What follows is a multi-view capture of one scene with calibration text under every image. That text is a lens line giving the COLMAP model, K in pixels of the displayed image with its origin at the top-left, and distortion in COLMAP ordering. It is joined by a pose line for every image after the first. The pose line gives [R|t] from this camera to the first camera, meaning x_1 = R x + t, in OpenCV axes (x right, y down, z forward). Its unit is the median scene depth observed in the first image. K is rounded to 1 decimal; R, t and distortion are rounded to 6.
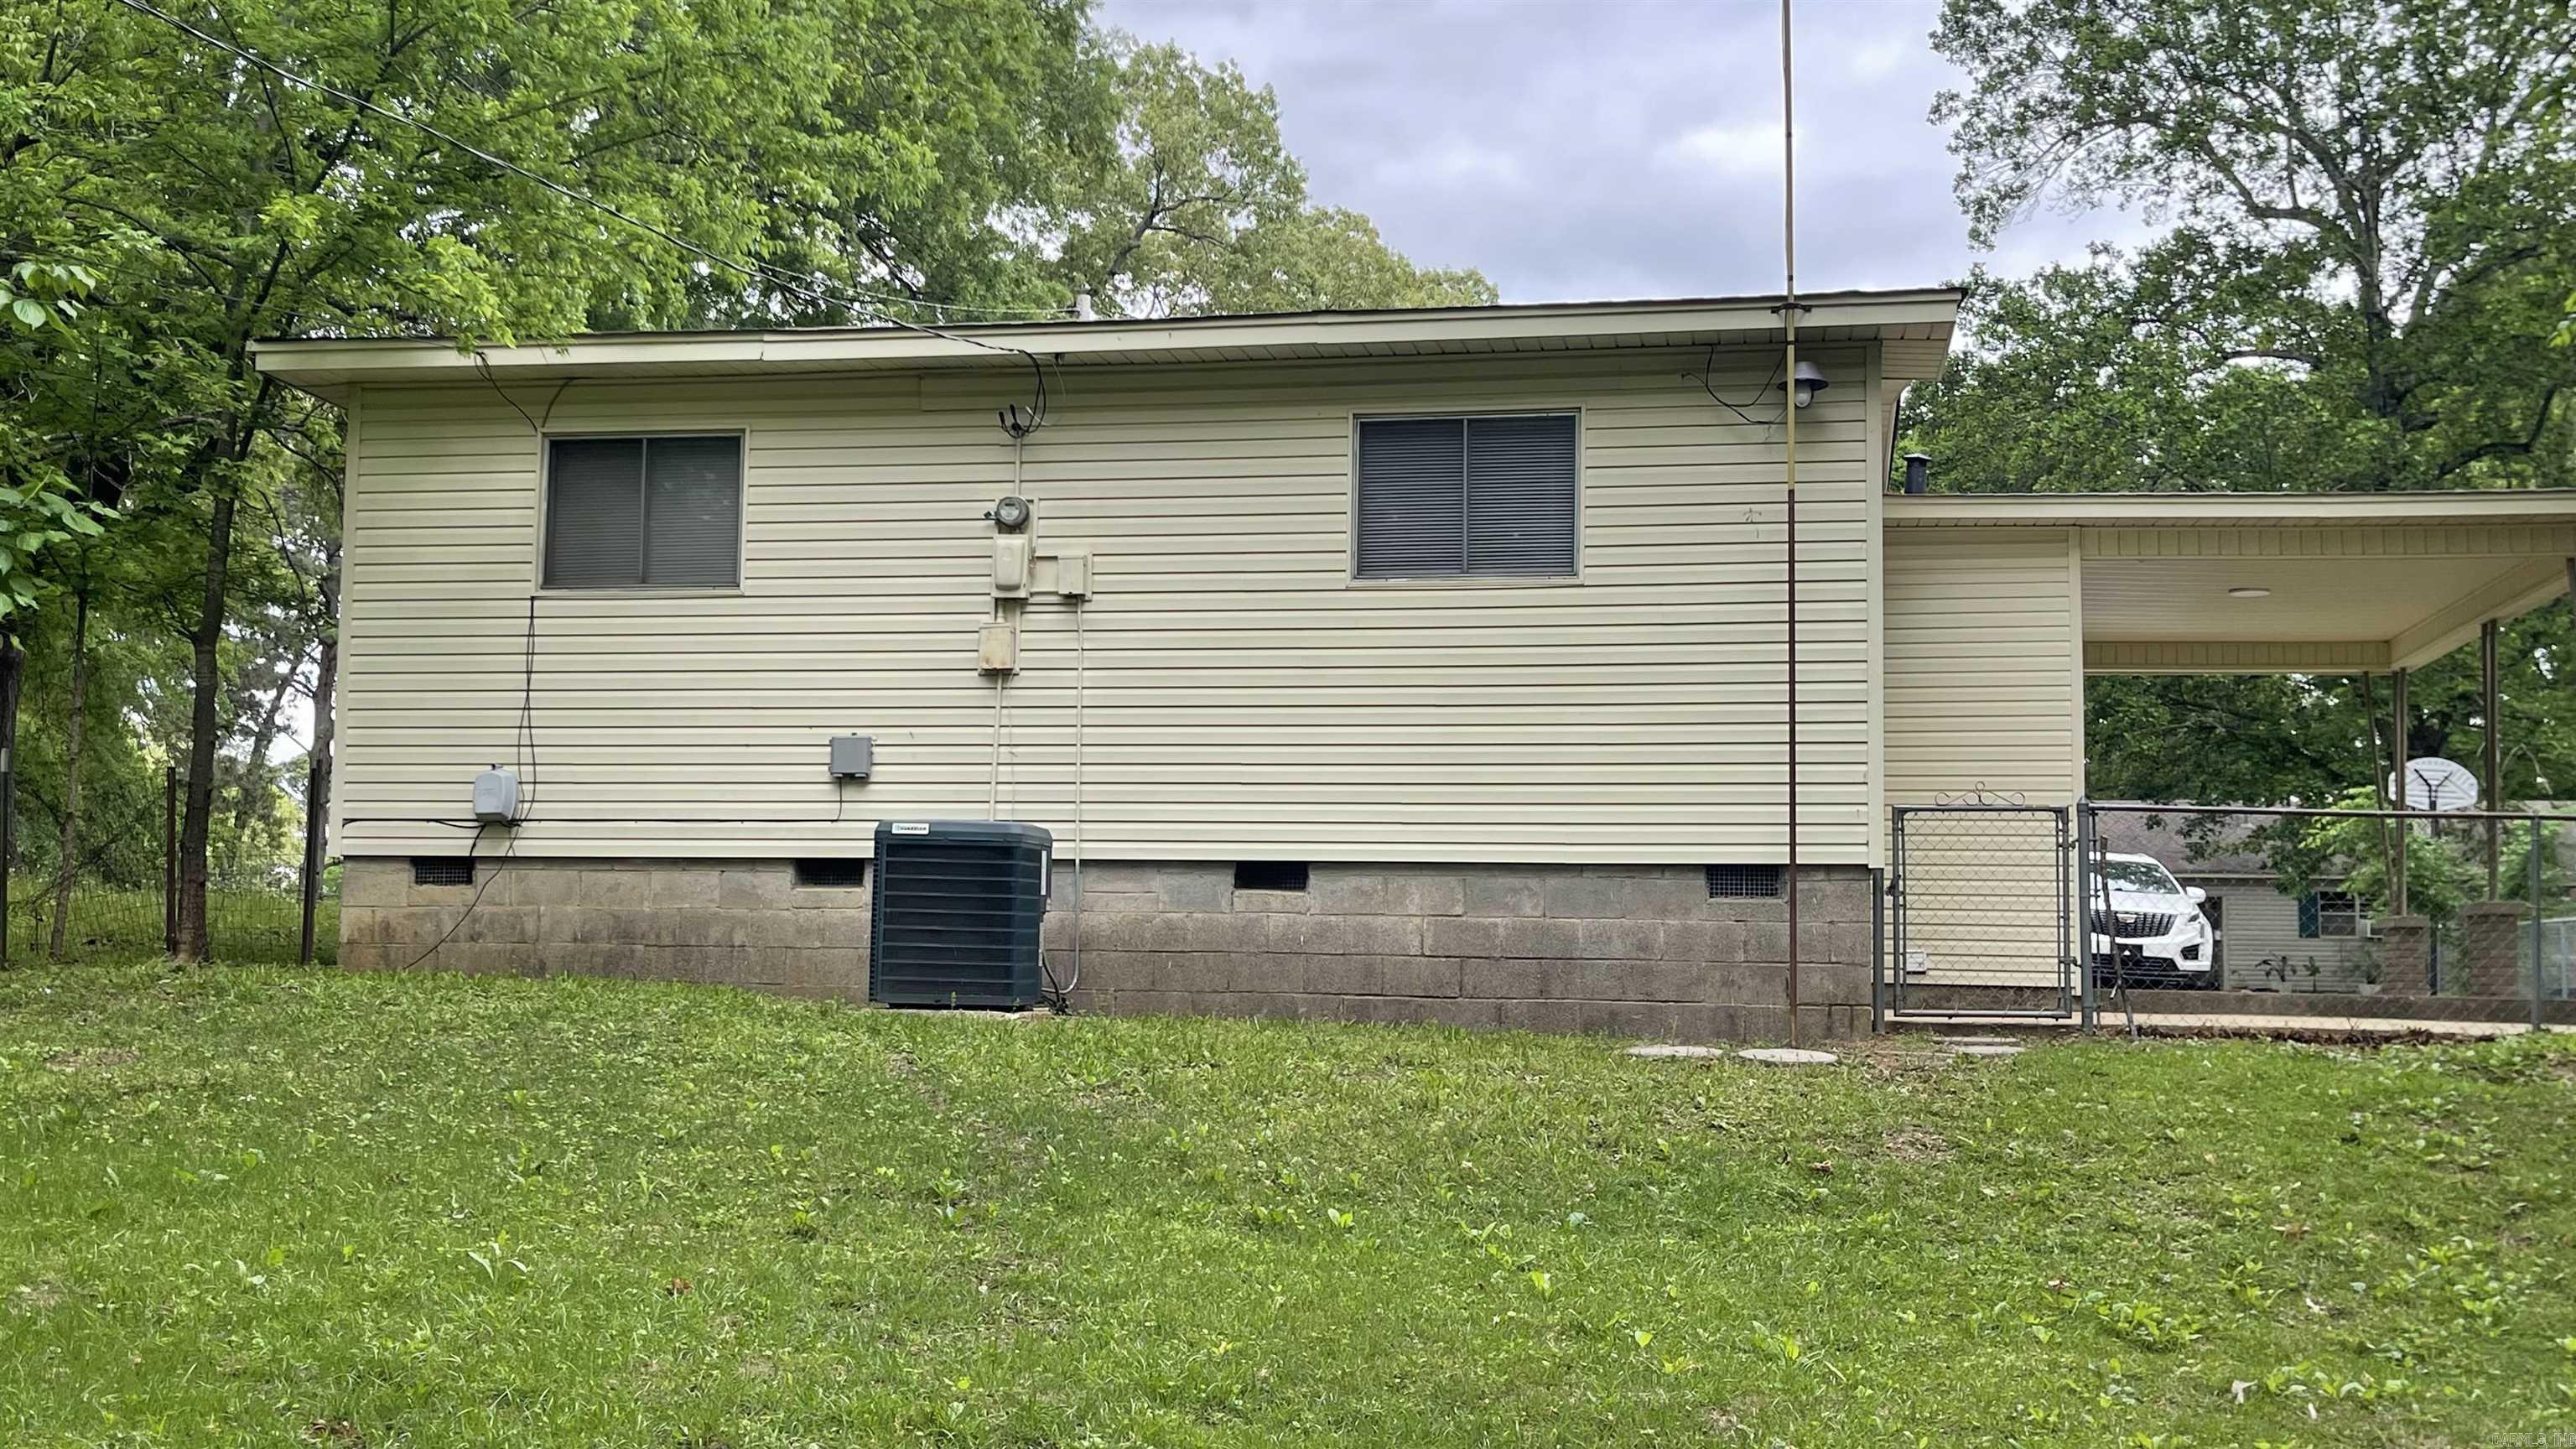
lens RADIAL K [[2522.5, 0, 1288.1], [0, 2522.5, 725.0], [0, 0, 1]] dist [0.045648, 0.000000]
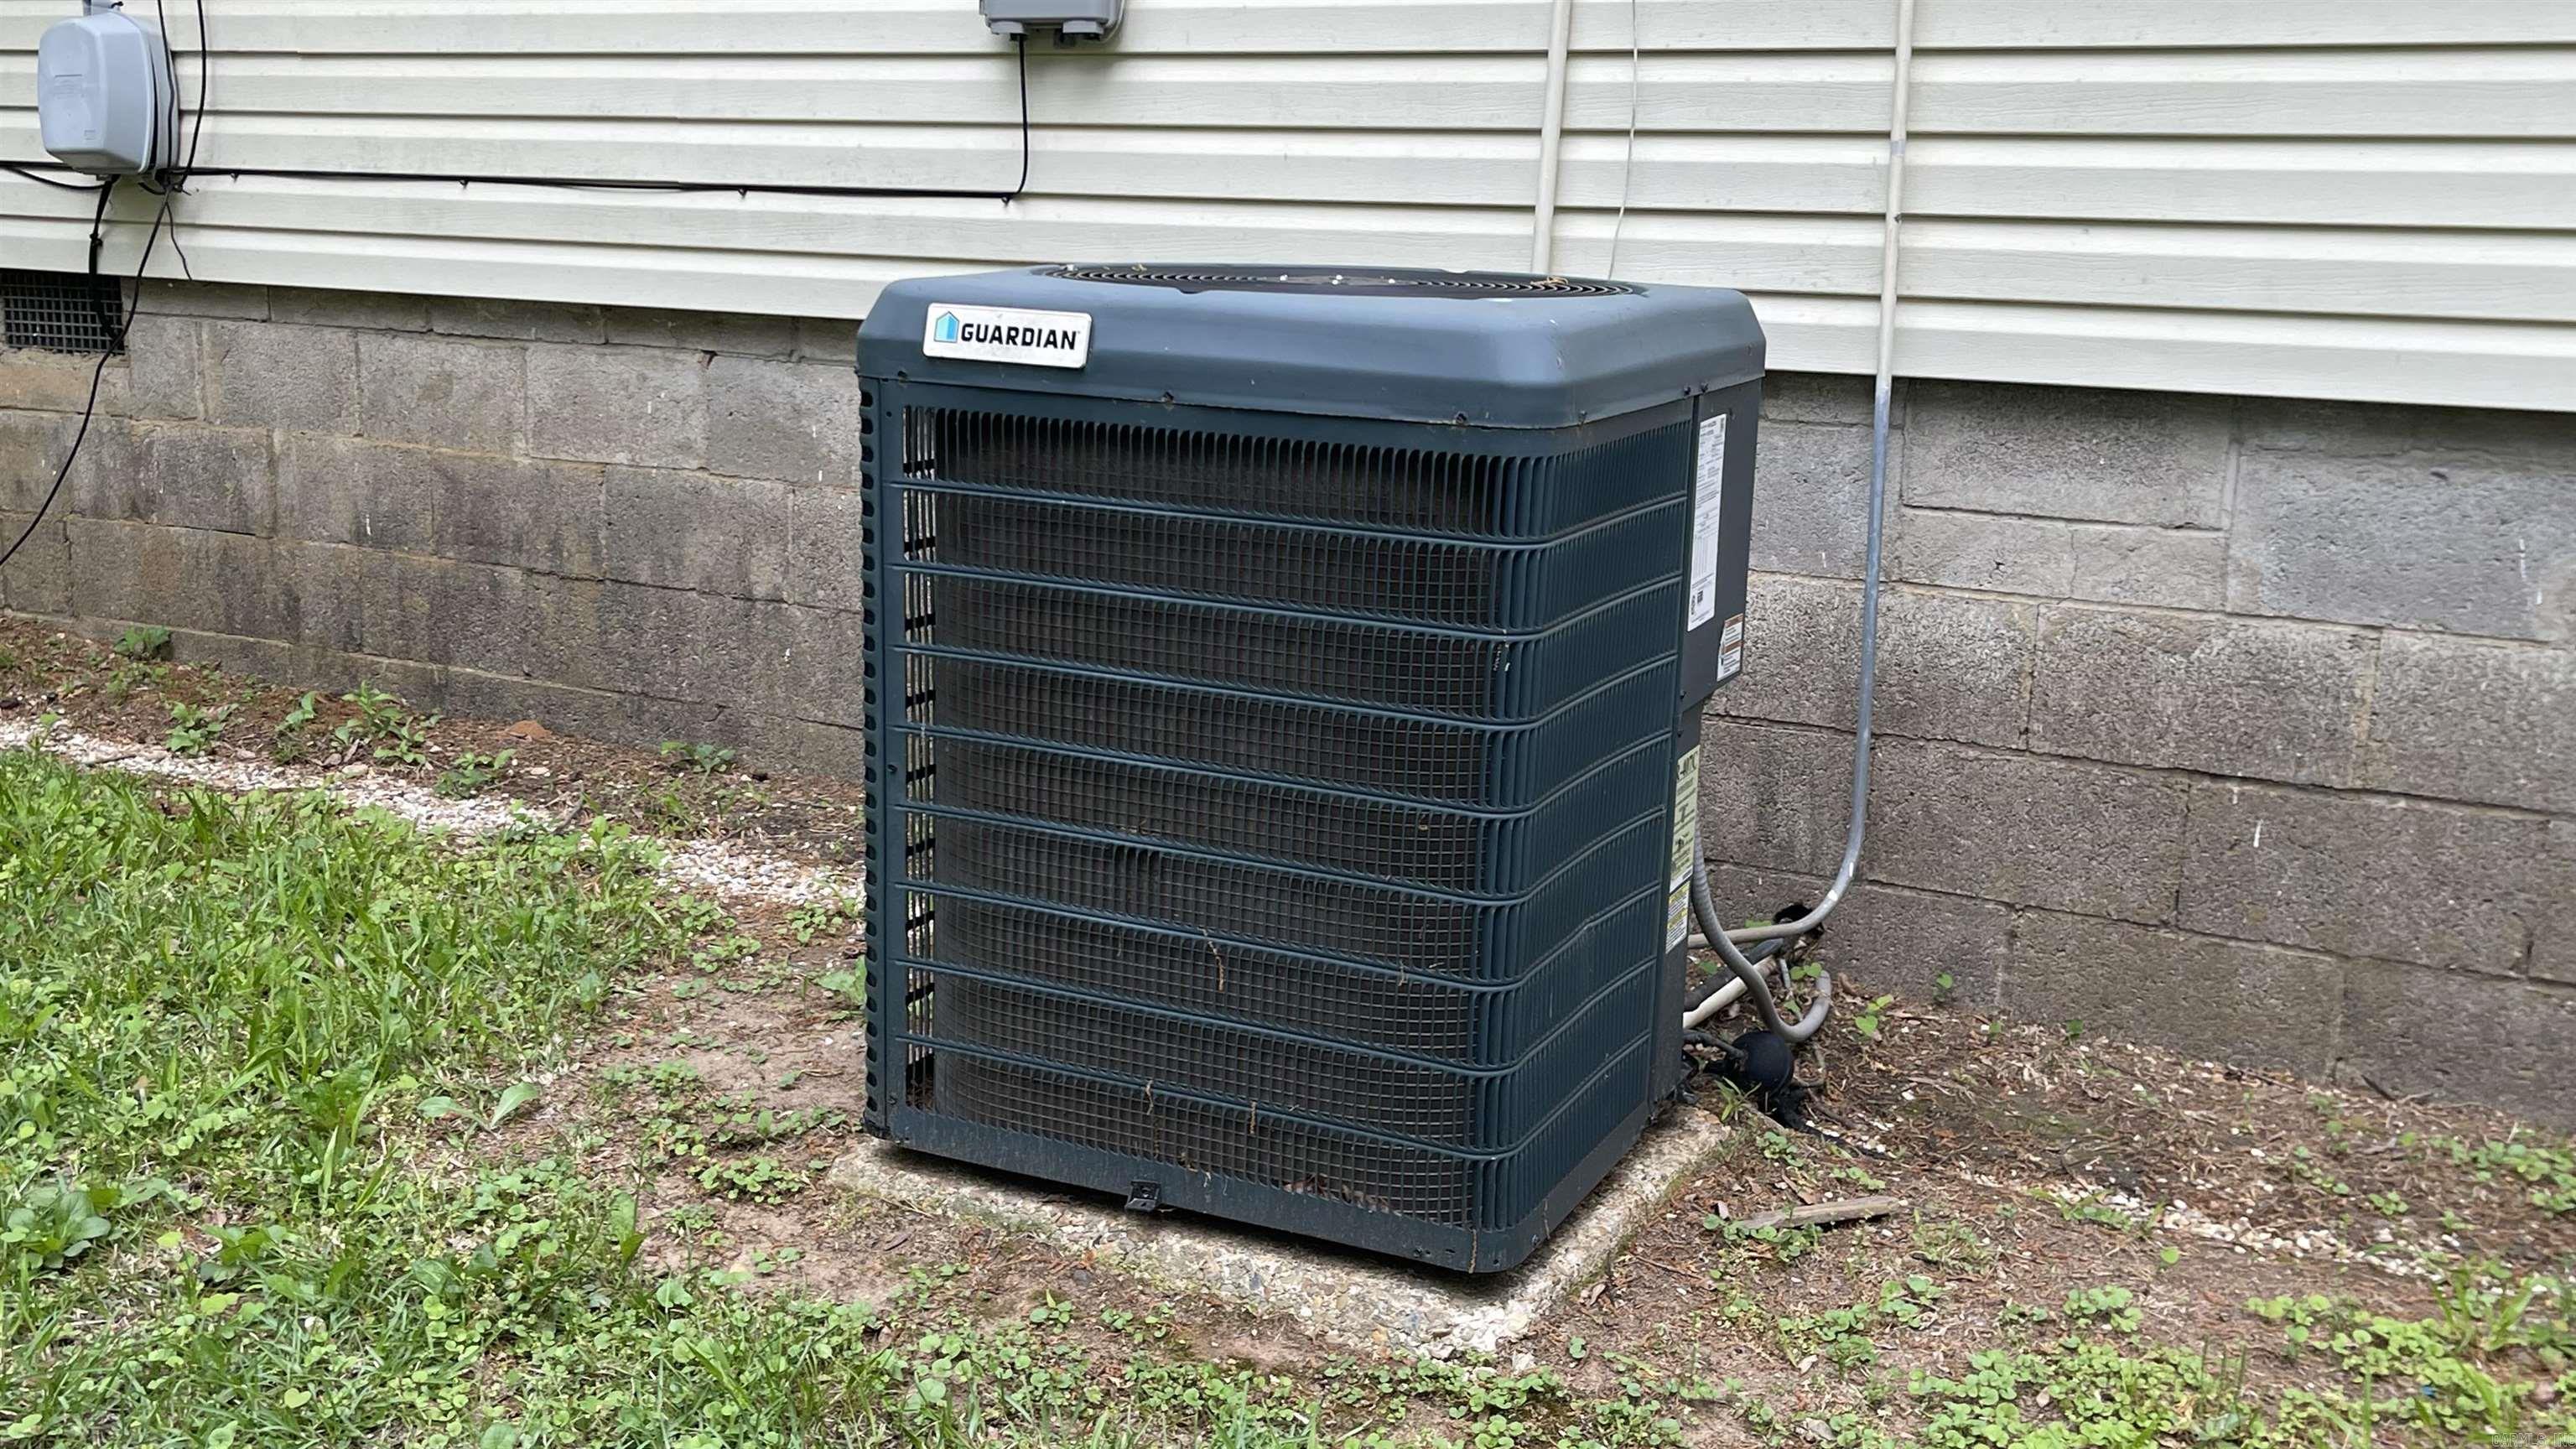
lens RADIAL K [[2522.5, 0, 1291.4], [0, 2522.5, 727.9], [0, 0, 1]] dist [0.045648, 0.000000]
pose [[0.952680, 0.072416, -0.295223, -0.061249], [0.016873, 0.957114, 0.289221, 0.013286], [0.303507, -0.280517, 0.910601, 0.724122]]
